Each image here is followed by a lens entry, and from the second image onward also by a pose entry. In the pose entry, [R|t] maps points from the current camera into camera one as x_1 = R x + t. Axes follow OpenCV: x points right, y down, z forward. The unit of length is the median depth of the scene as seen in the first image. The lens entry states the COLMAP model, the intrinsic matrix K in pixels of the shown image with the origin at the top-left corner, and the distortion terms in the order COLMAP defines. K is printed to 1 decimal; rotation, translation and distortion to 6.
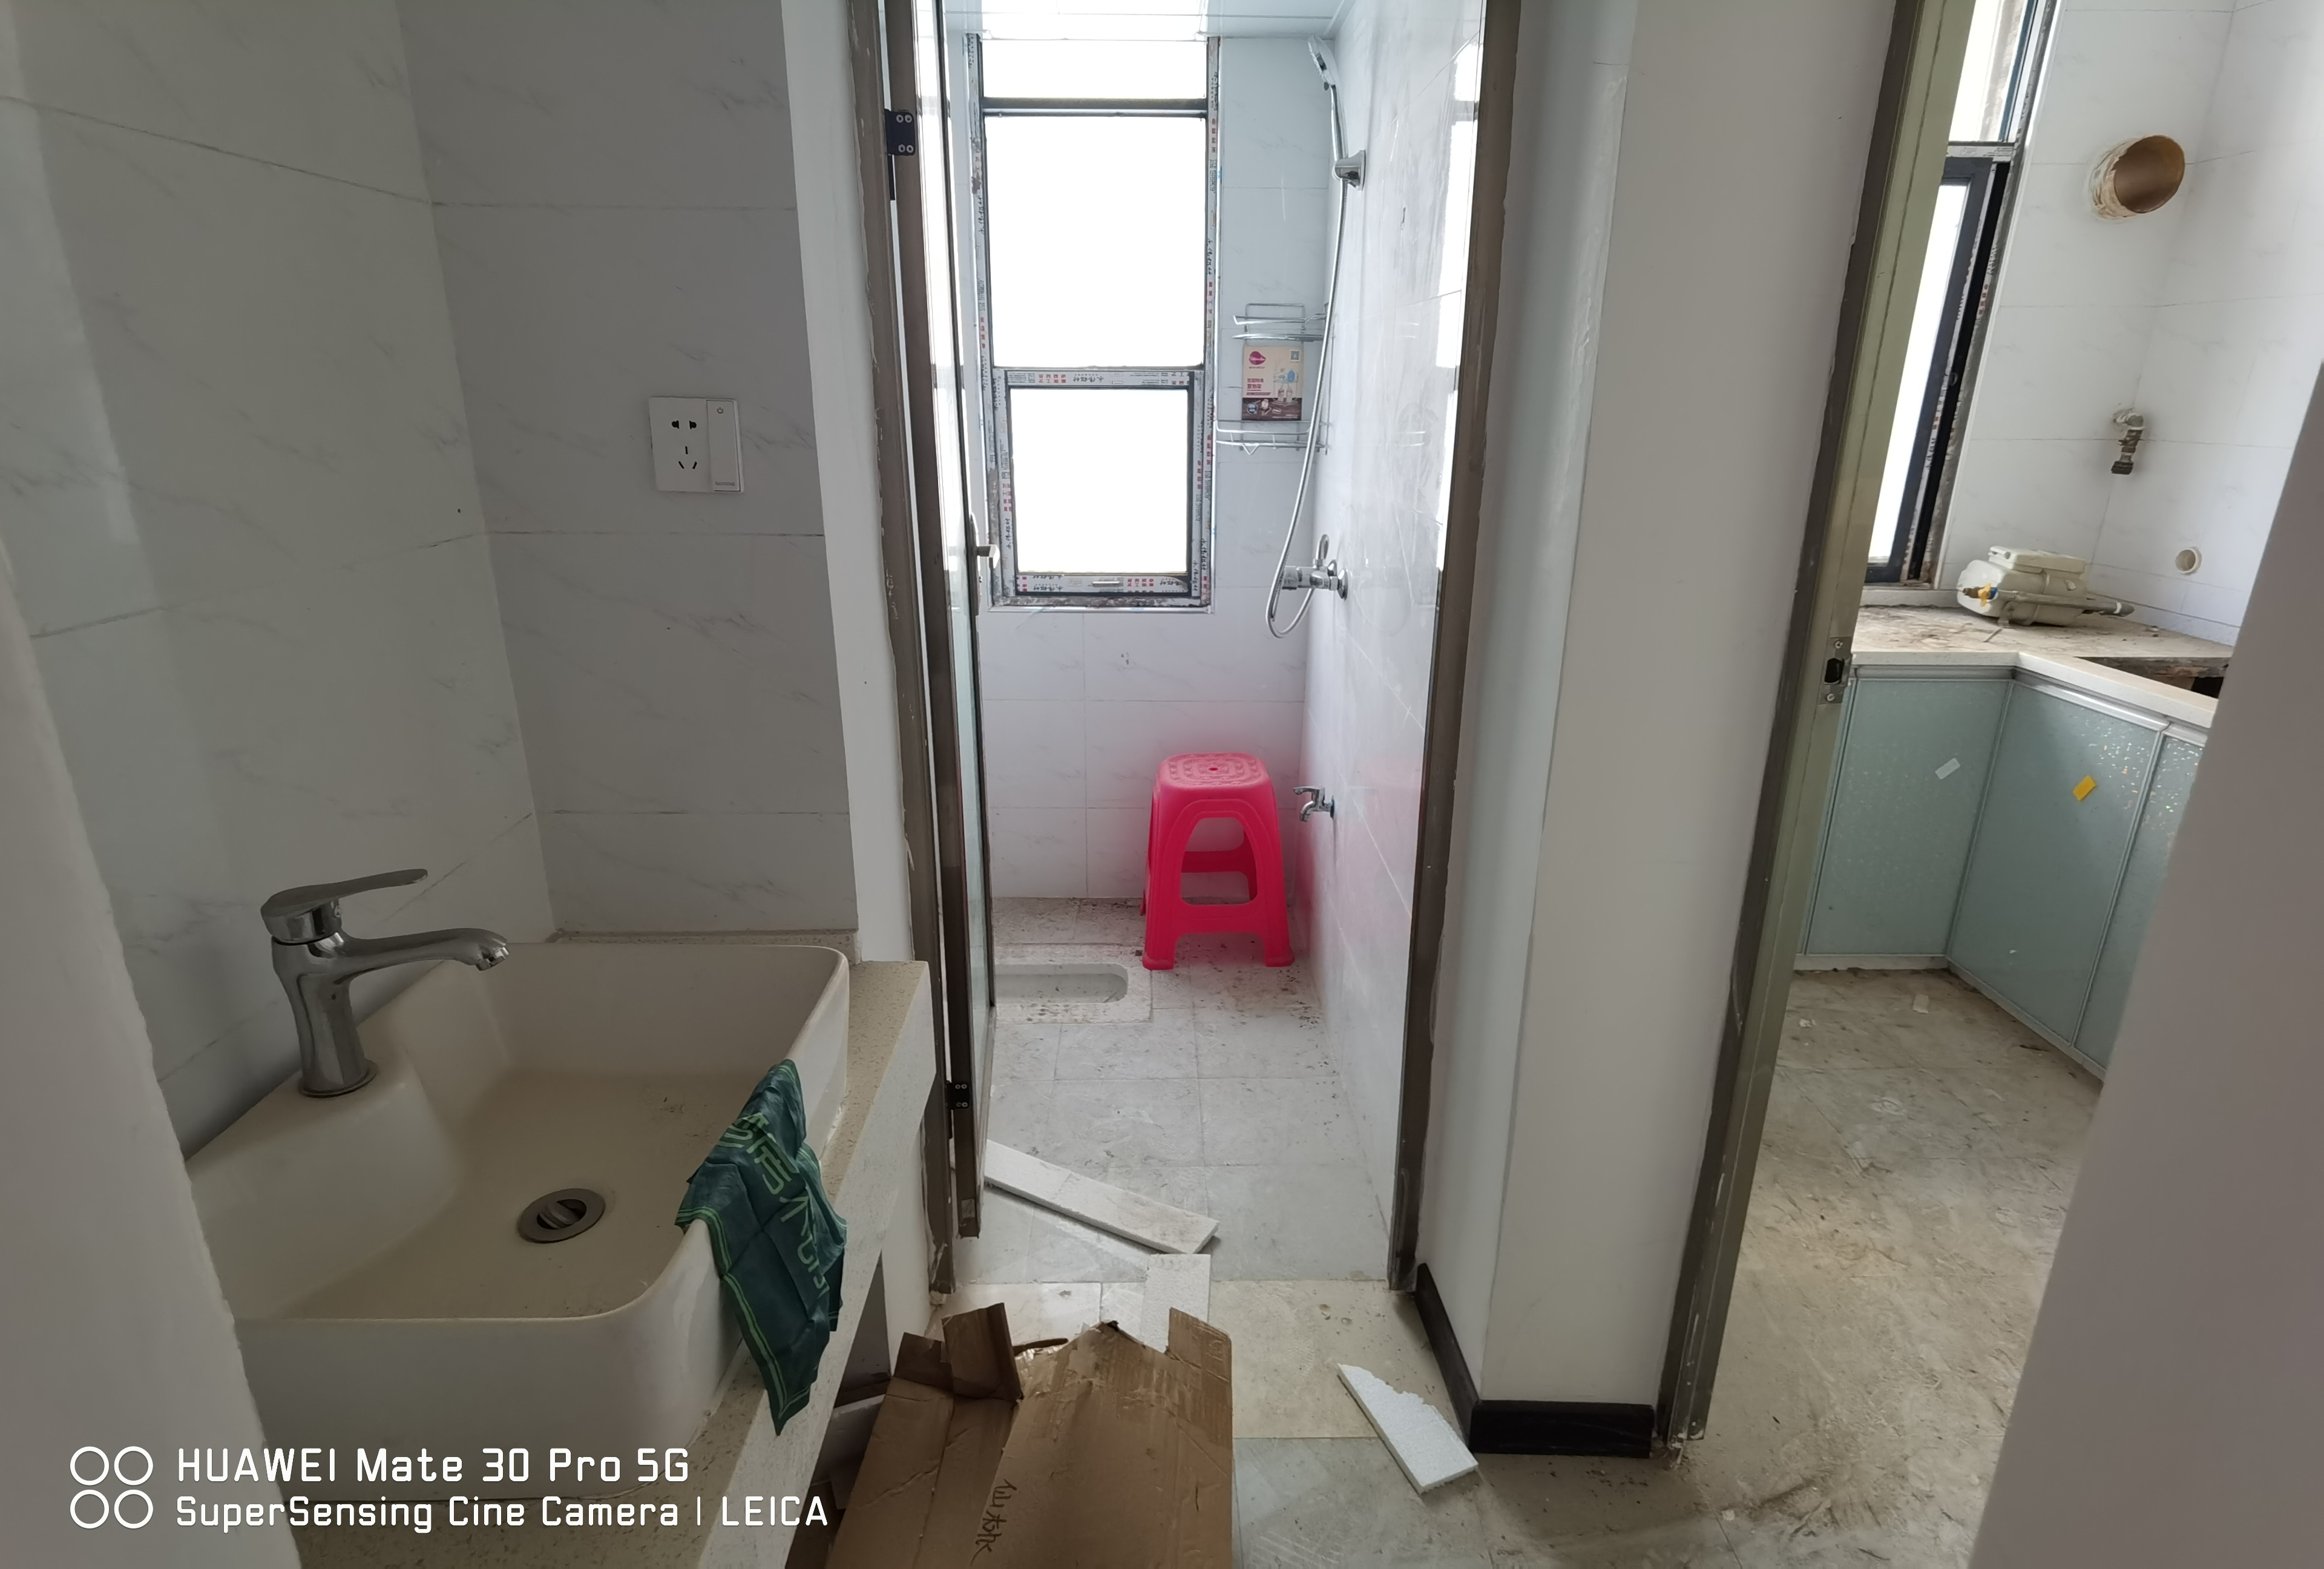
lens RADIAL K [[1203.7, 0, 1167.3], [0, 1203.7, 777.6], [0, 0, 1]] dist [0.004160, 0.004099]
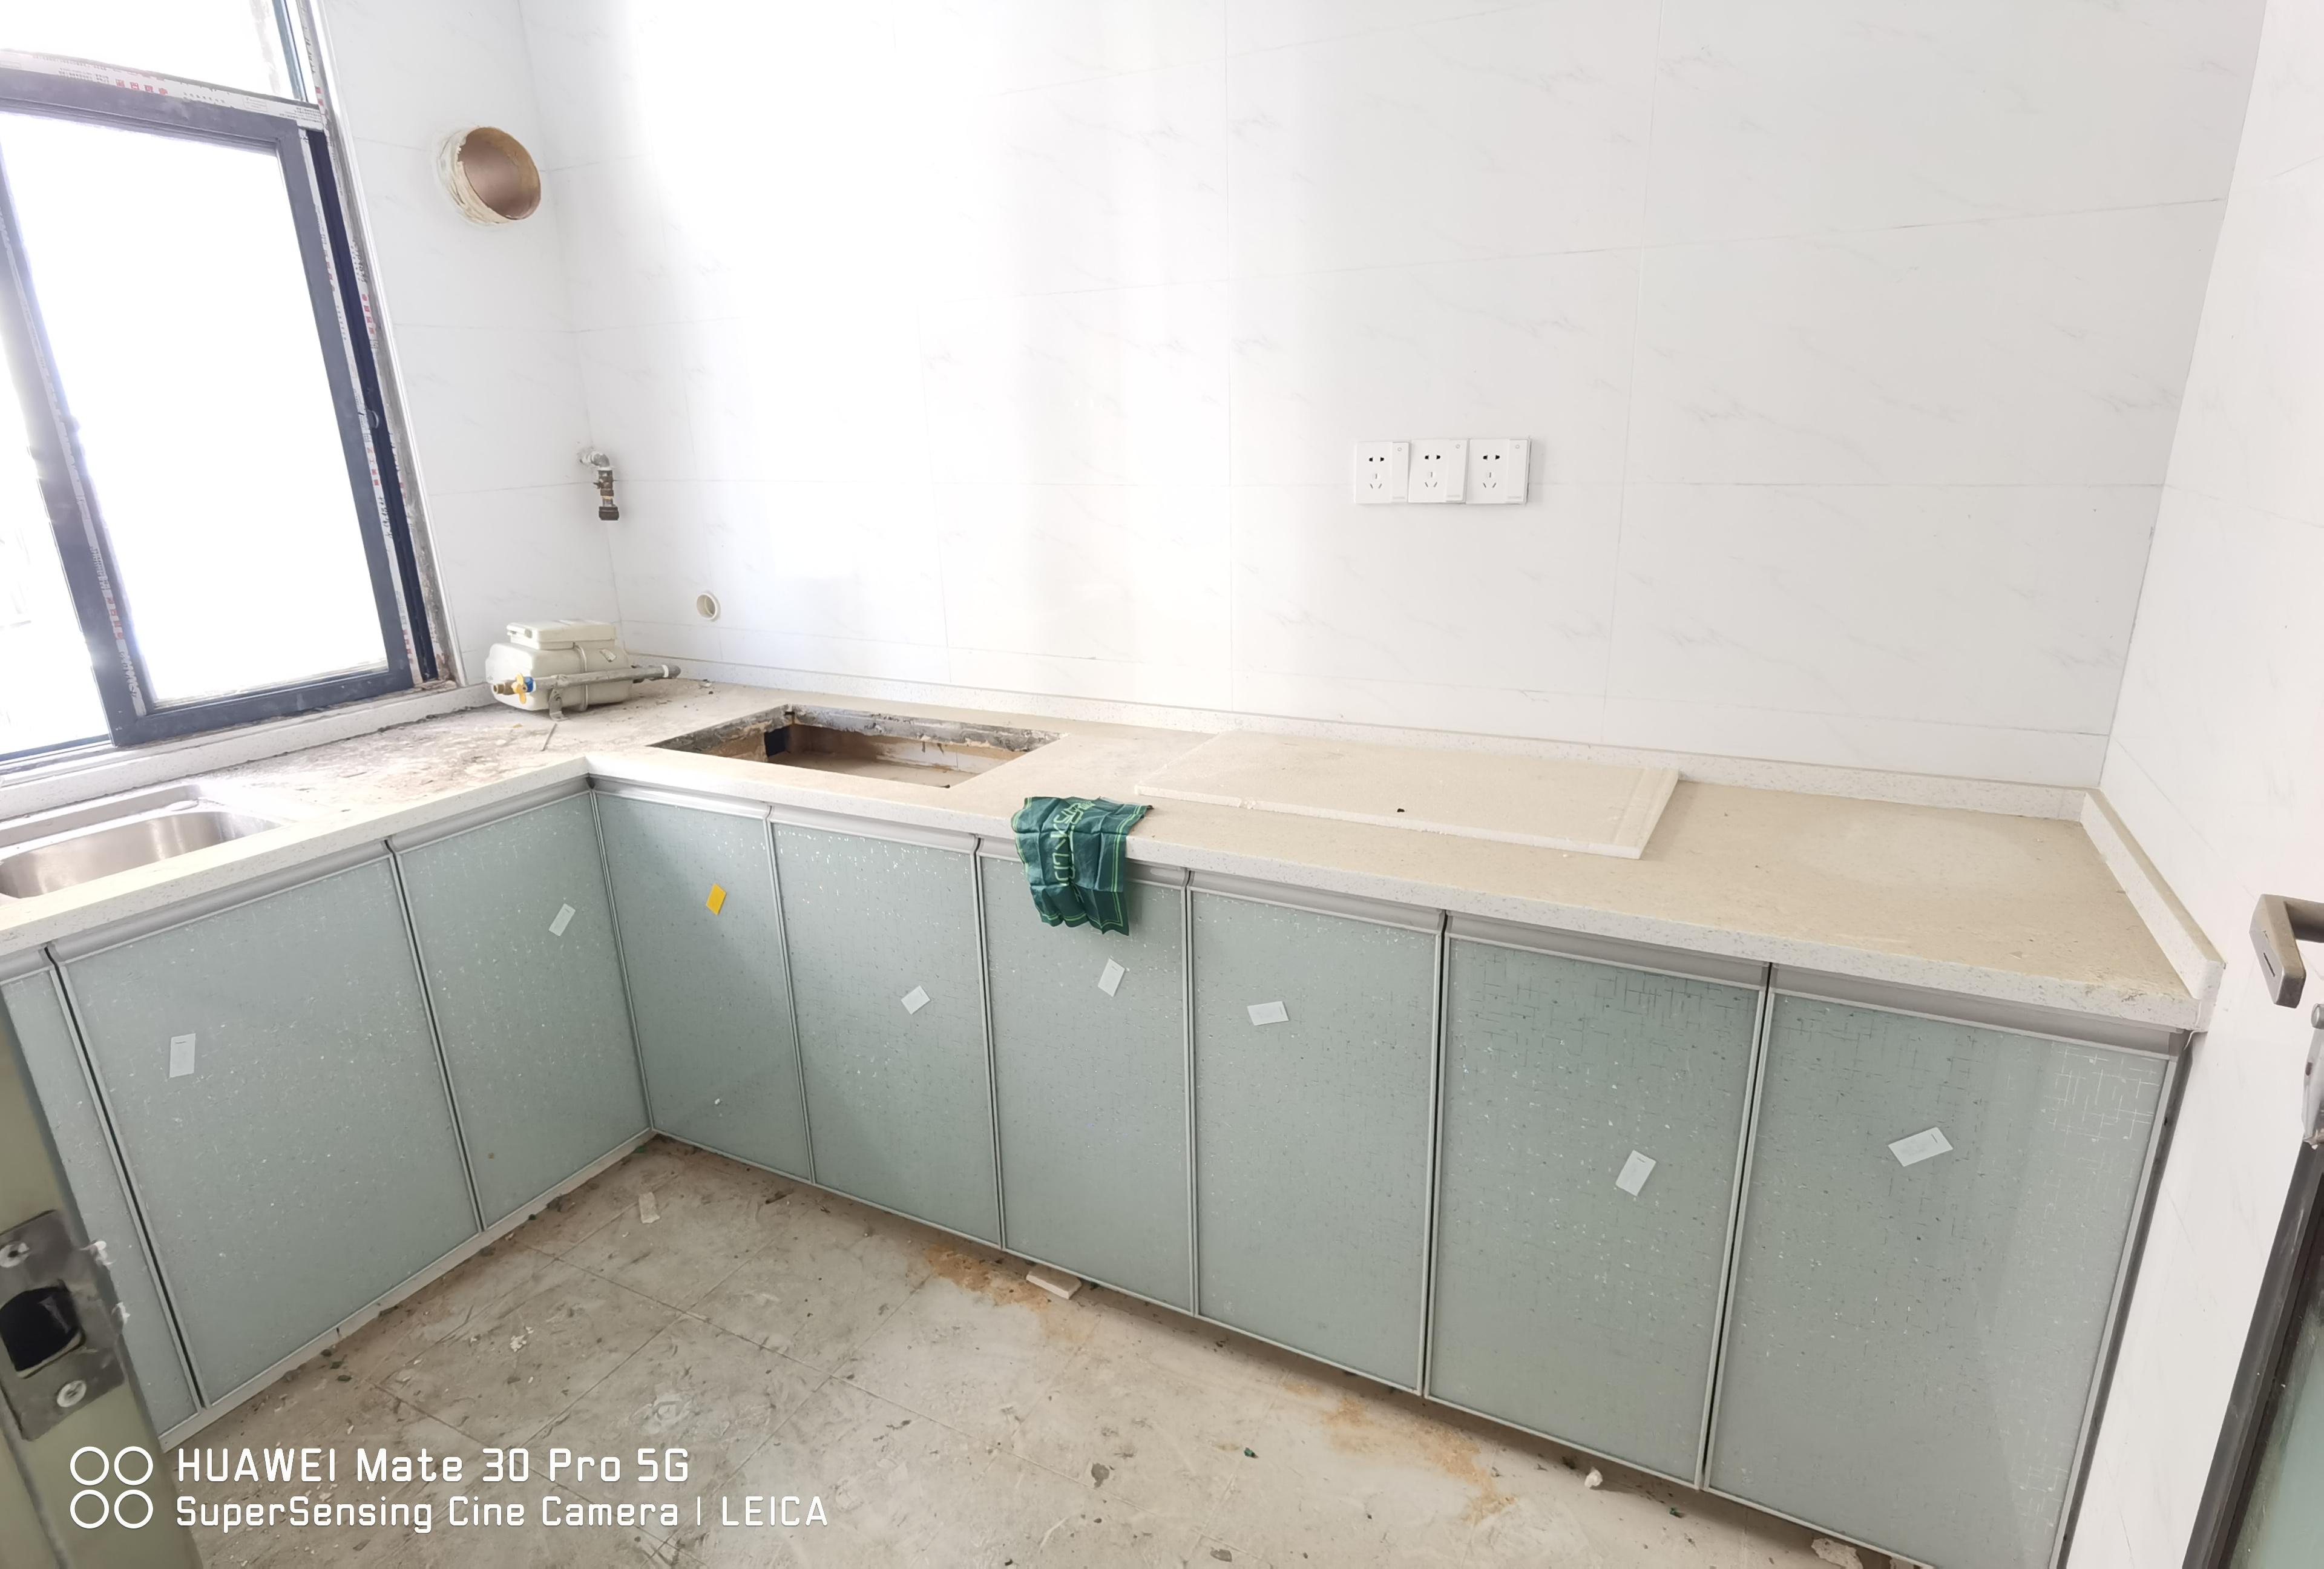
lens RADIAL K [[1203.7, 0, 1159.2], [0, 1203.7, 779.0], [0, 0, 1]] dist [0.004160, 0.004099]
pose [[0.475849, -0.280800, 0.833498, 0.206911], [0.312199, 0.939881, 0.138404, -0.075084], [-0.822253, 0.194358, 0.534907, 0.253952]]
